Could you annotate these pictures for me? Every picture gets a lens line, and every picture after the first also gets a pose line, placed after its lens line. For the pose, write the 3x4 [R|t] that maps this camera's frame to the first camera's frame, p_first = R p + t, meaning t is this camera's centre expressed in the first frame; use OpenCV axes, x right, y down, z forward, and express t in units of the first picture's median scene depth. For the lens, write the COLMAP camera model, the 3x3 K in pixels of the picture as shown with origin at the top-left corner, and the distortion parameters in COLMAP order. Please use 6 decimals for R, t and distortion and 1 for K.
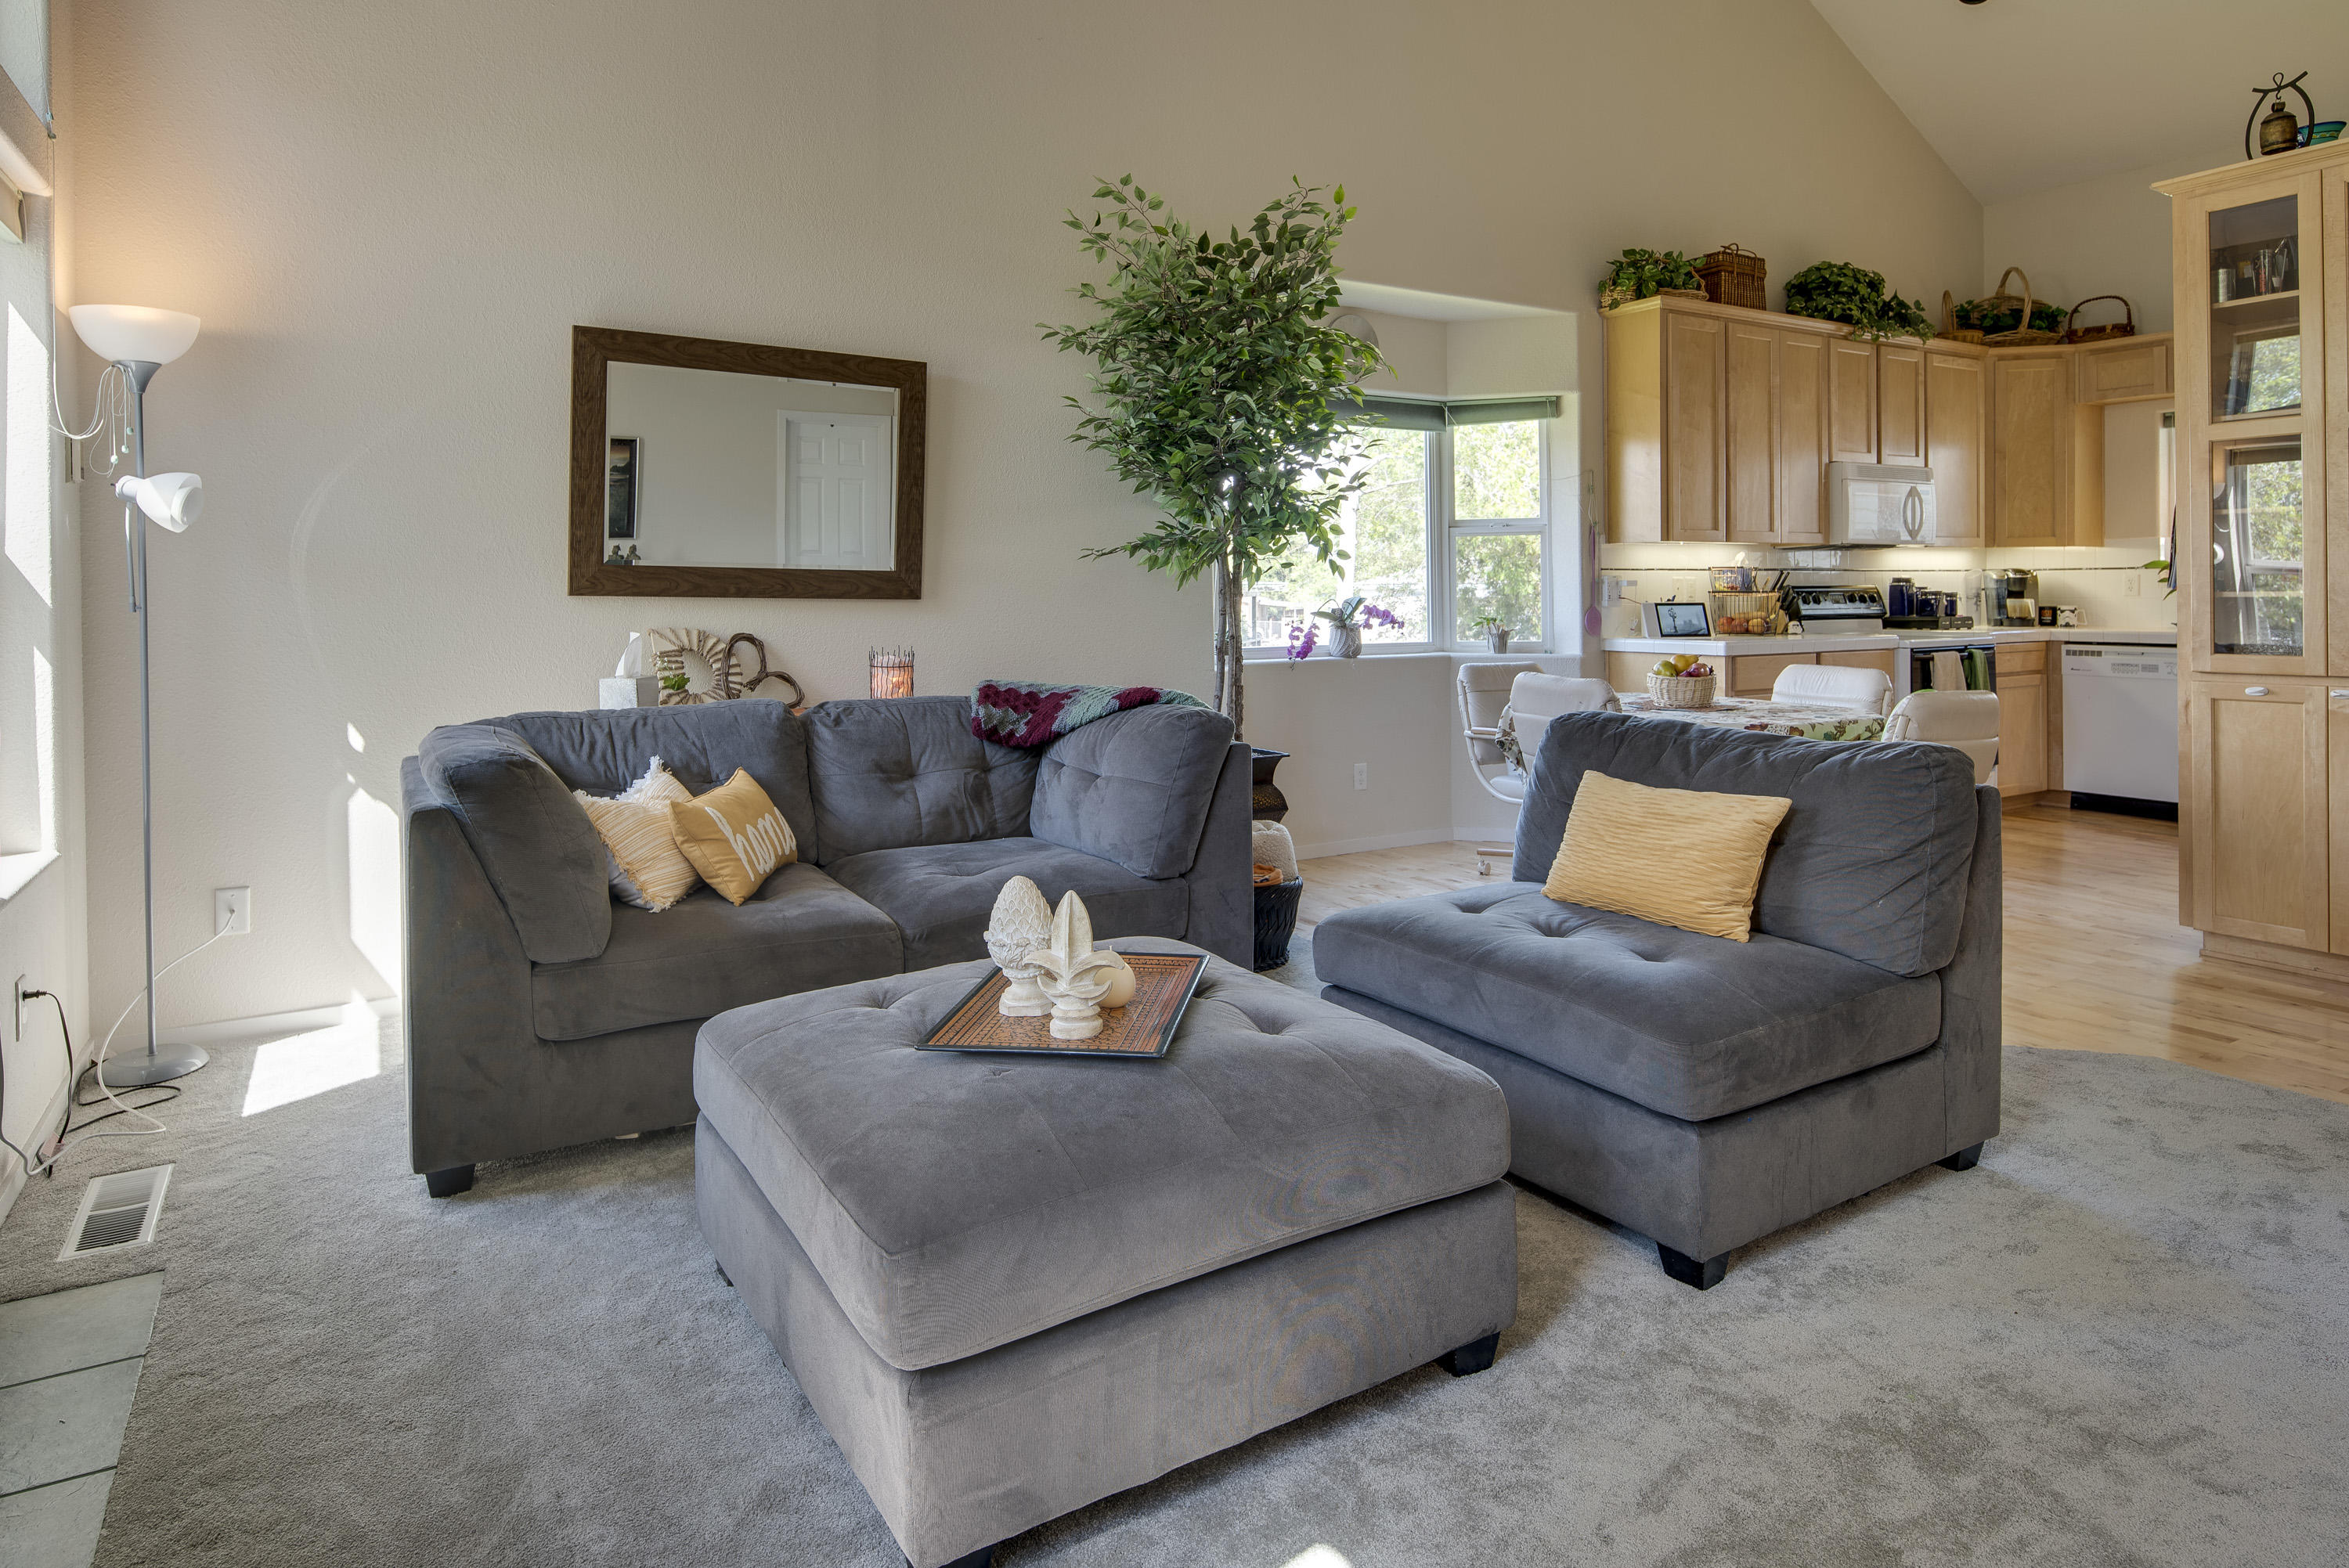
lens RADIAL K [[1323.4, 0, 1138.3], [0, 1323.4, 595.5], [0, 0, 1]] dist [0.003741, 0.000477]
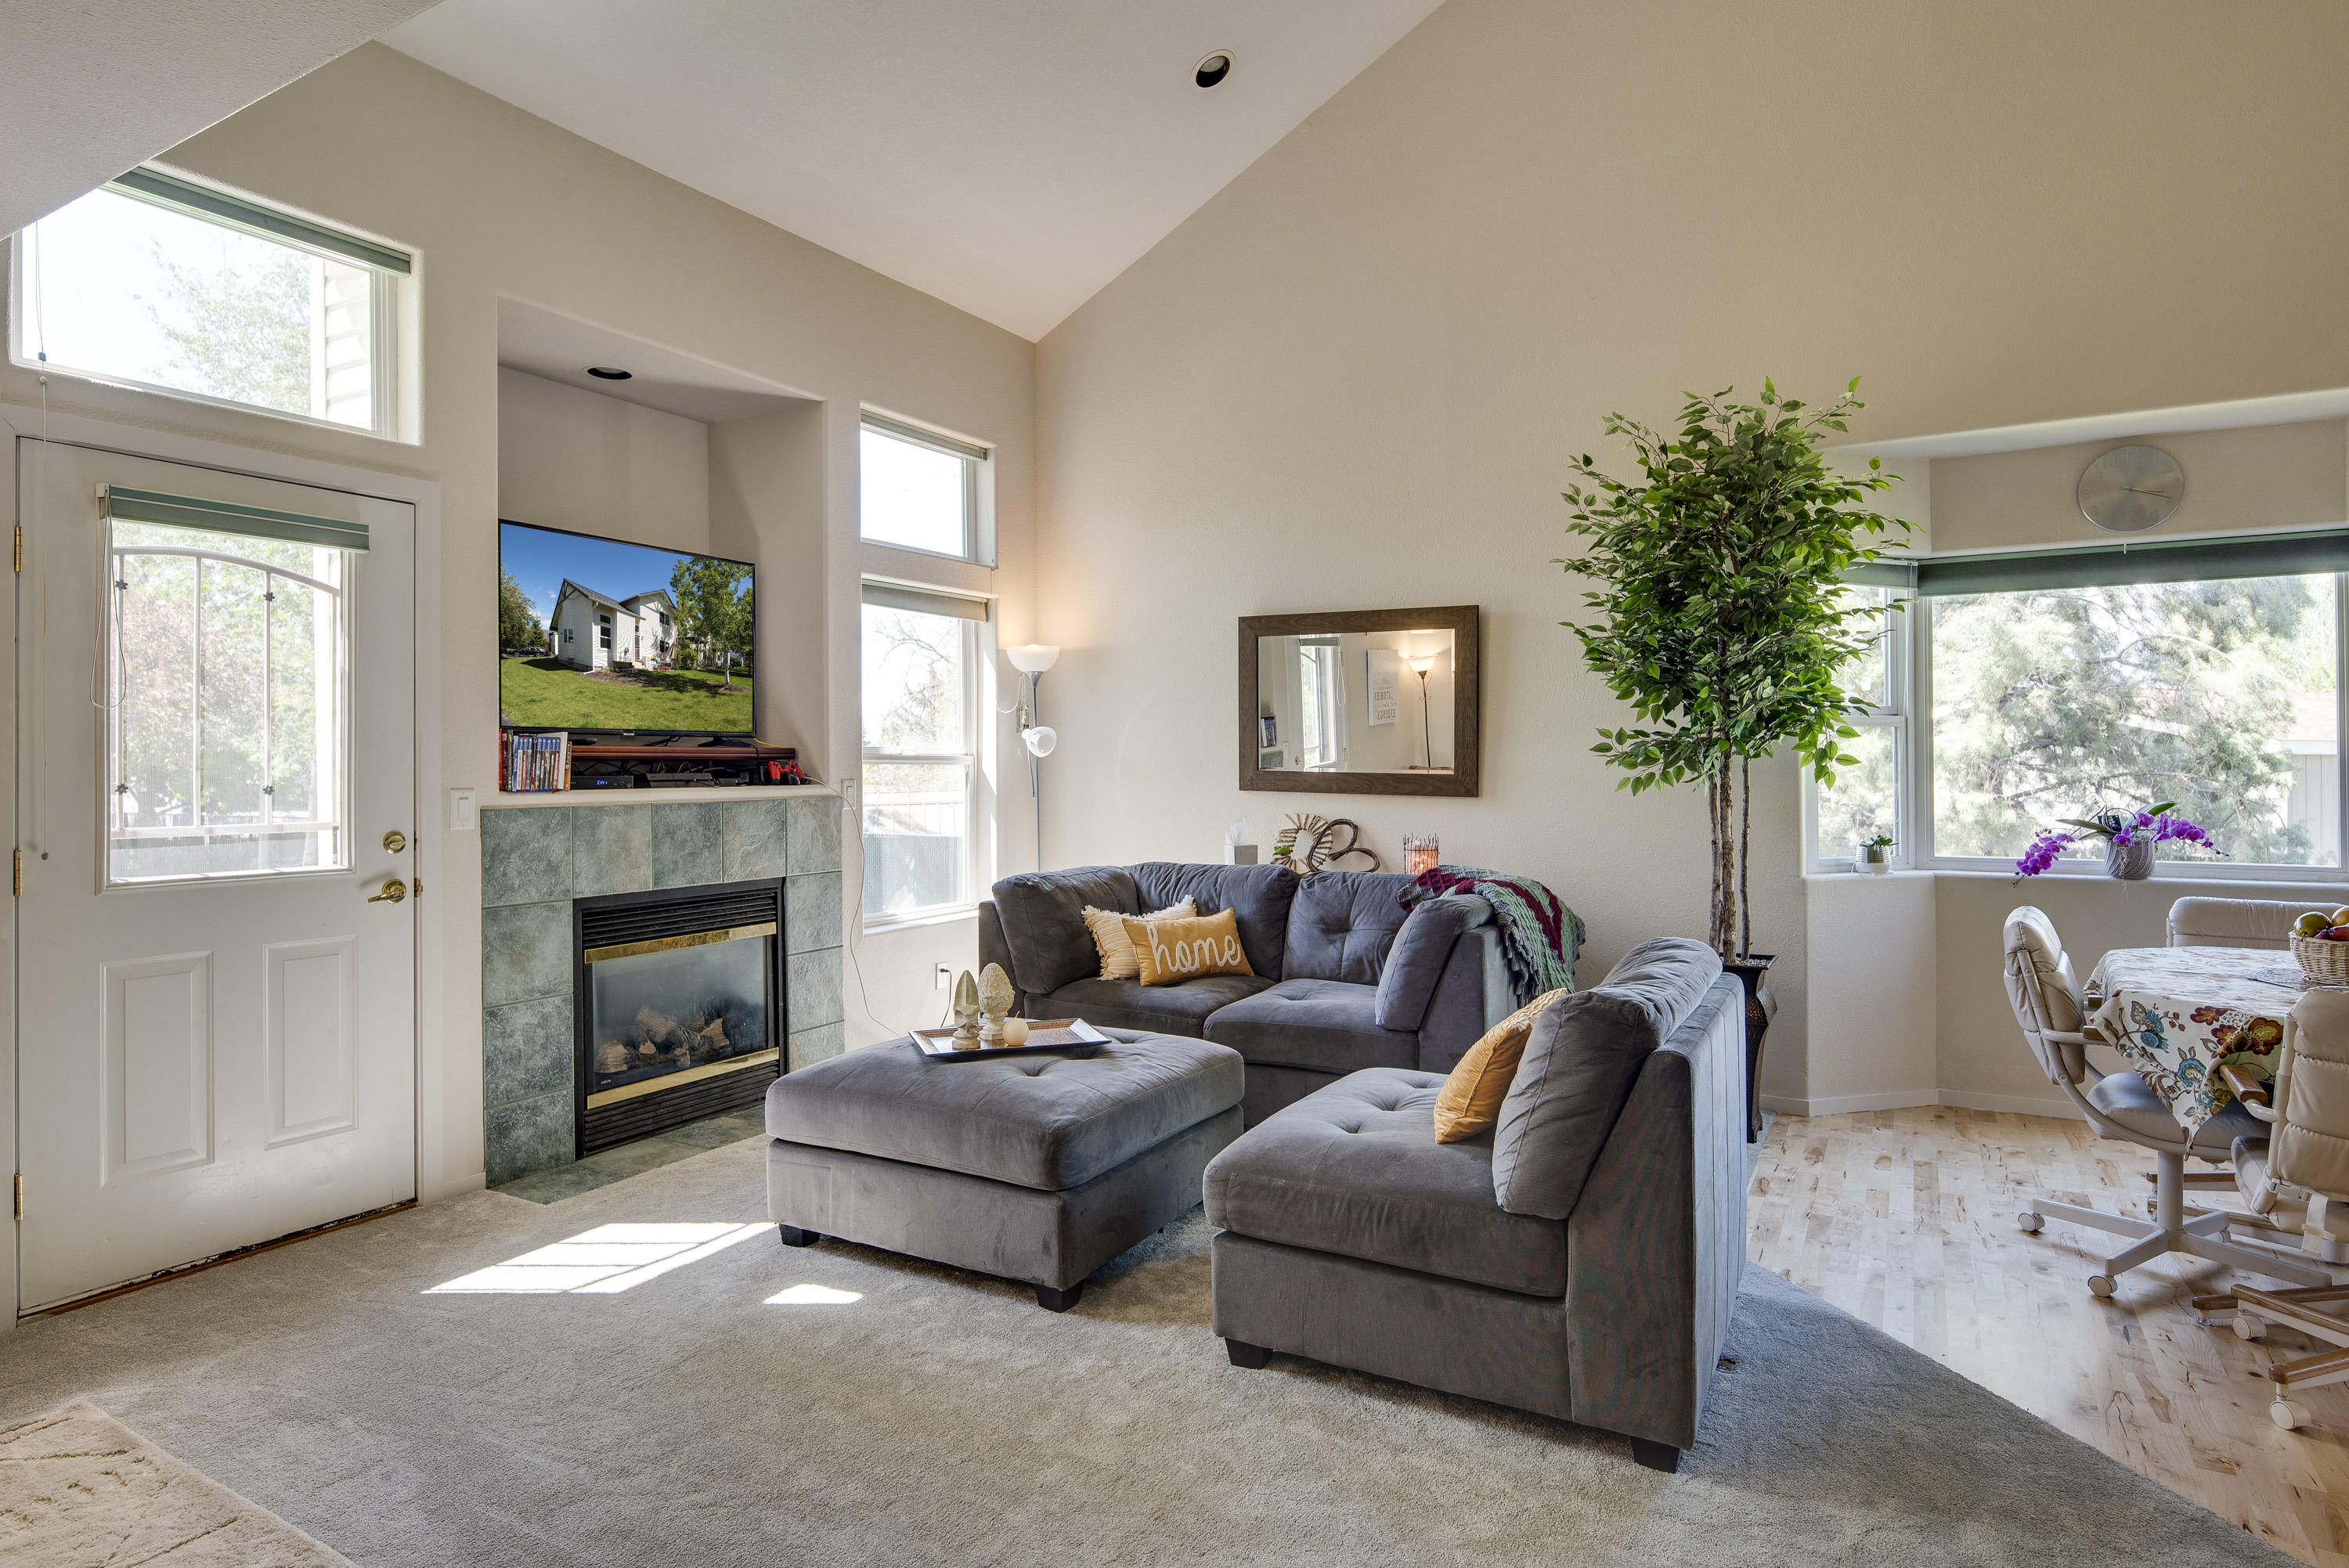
lens RADIAL K [[1279.3, 0, 1171.6], [0, 1279.3, 762.1], [0, 0, 1]] dist [-0.005505, -0.002138]
pose [[0.481087, 0.002468, -0.876669, 0.471523], [-0.000820, 0.999997, 0.002364, -0.020423], [0.876672, -0.000418, 0.481088, 0.113077]]
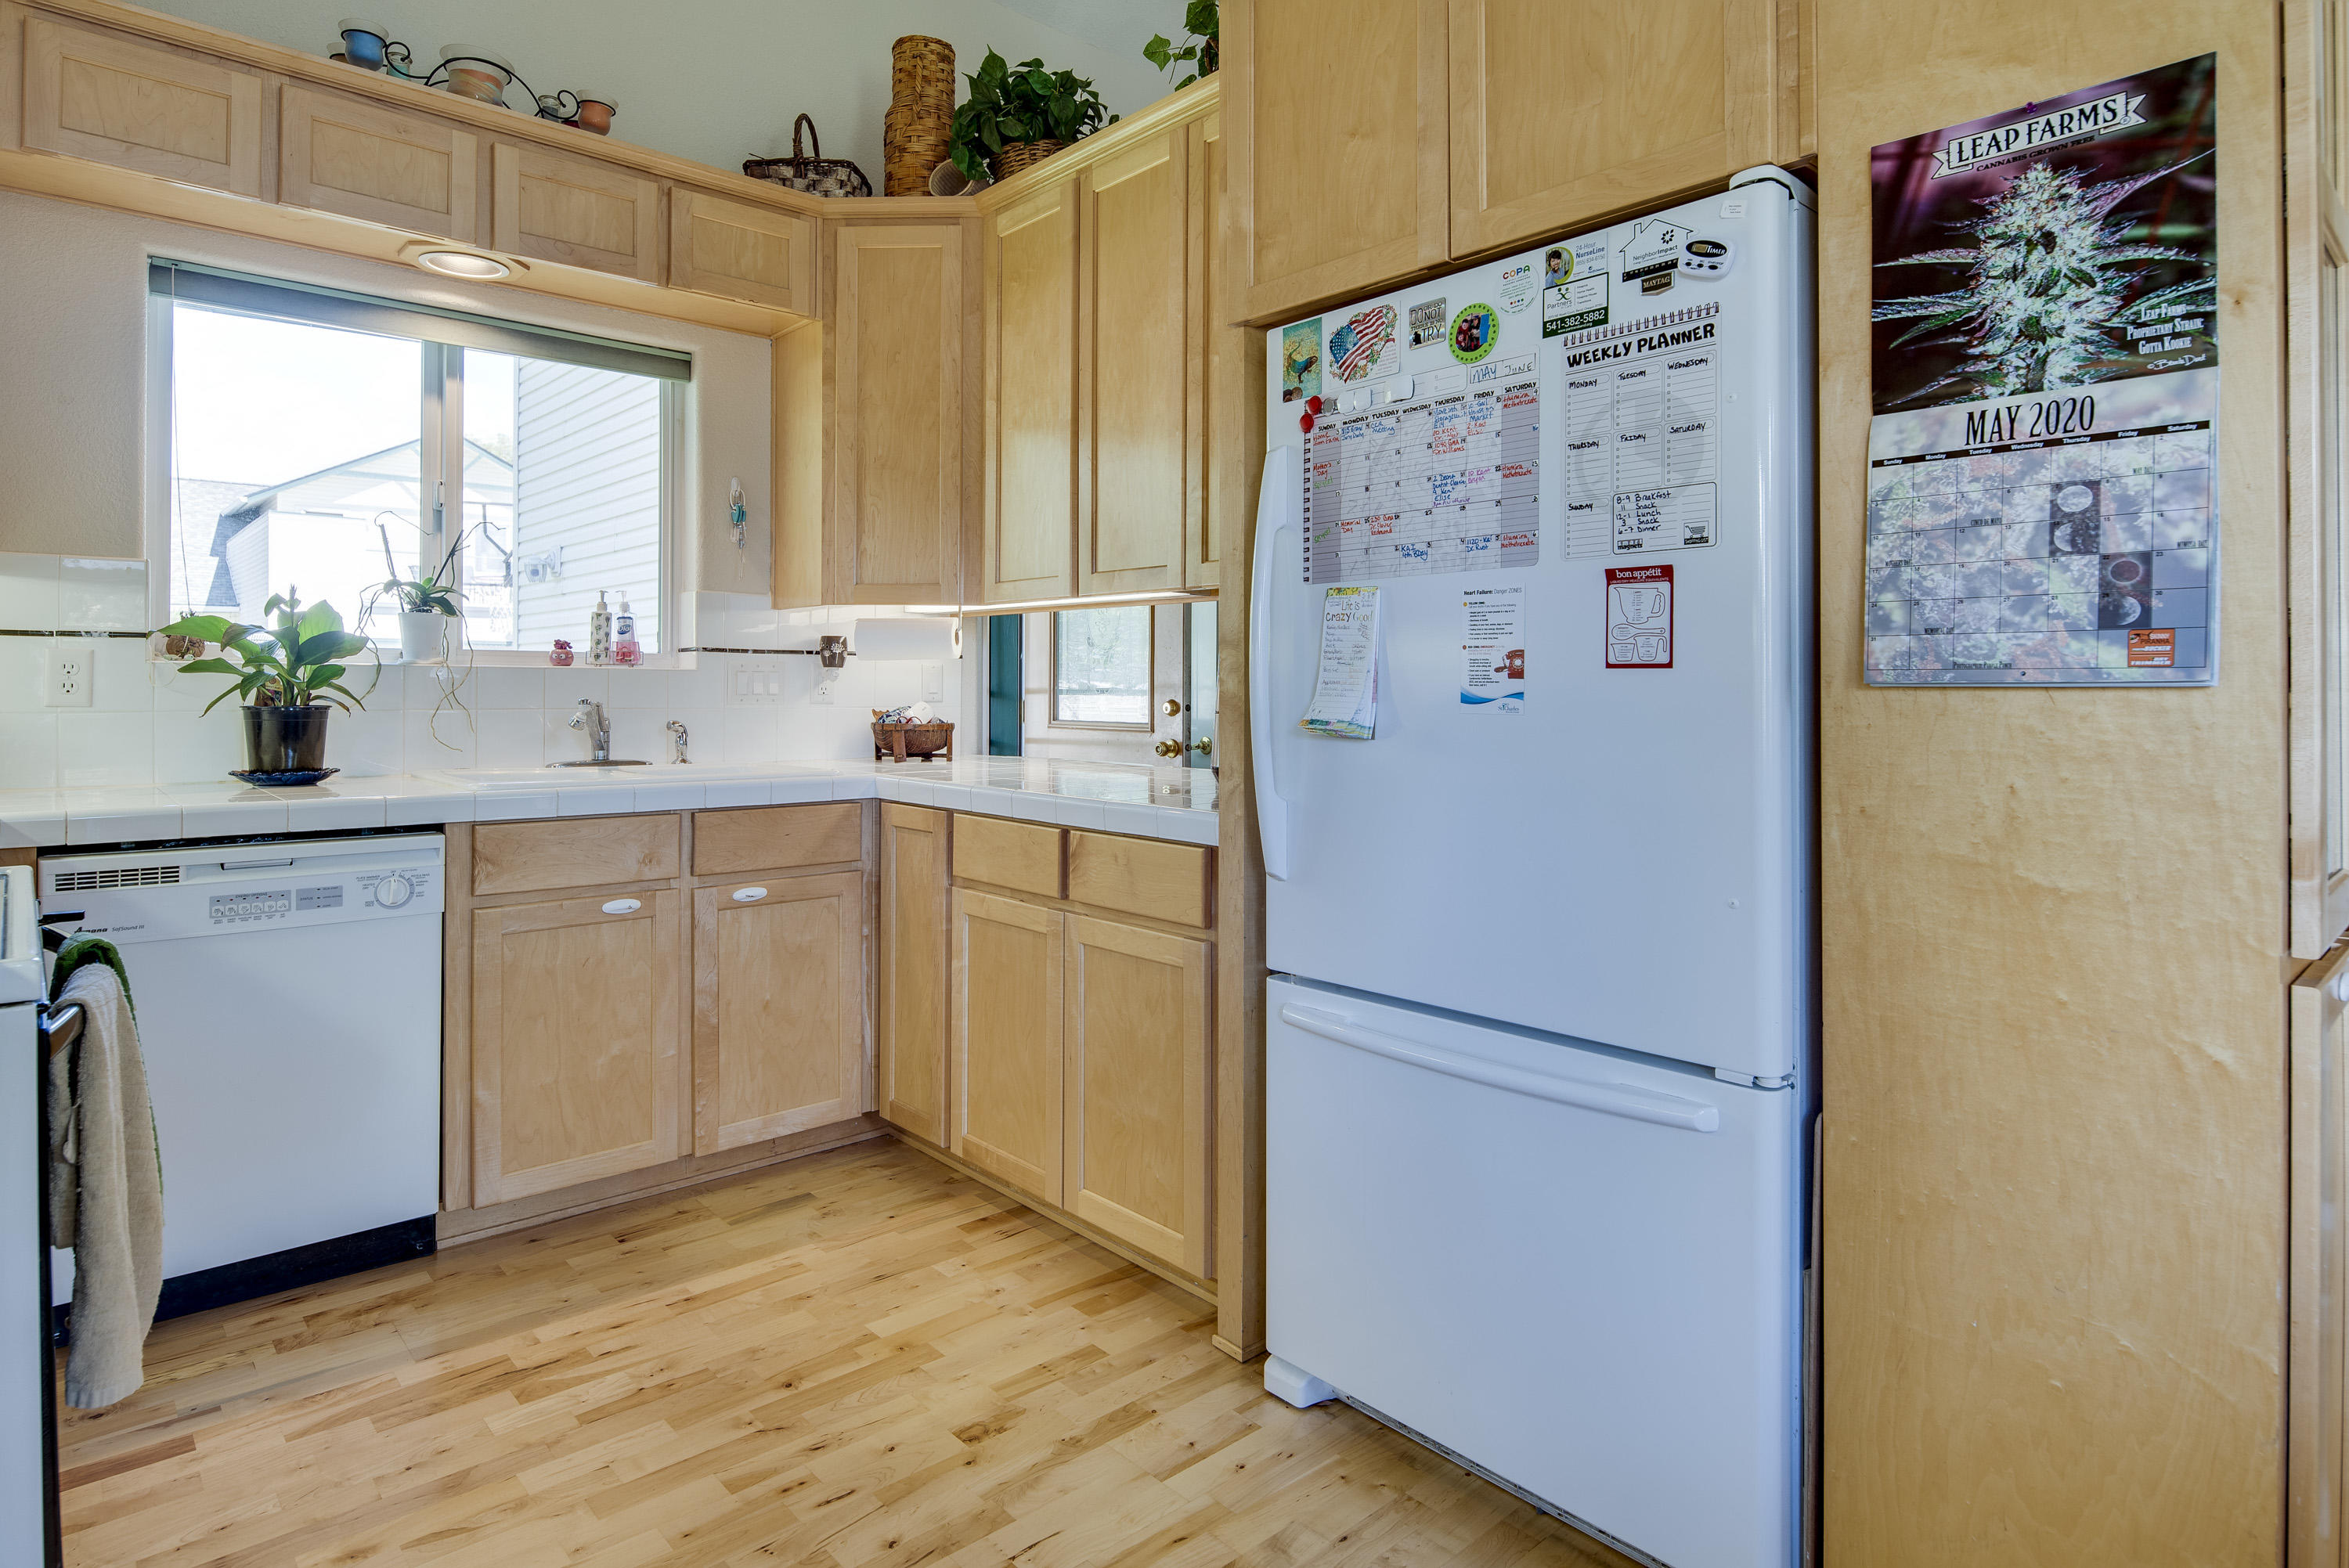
lens RADIAL K [[1276.3, 0, 1170.0], [0, 1276.3, 690.0], [0, 0, 1]] dist [-0.002302, -0.001172]
pose [[-0.201075, 0.005742, 0.979559, 0.342189], [0.002617, 0.999982, -0.005325, -0.001603], [-0.979572, 0.001493, -0.201087, 0.798087]]
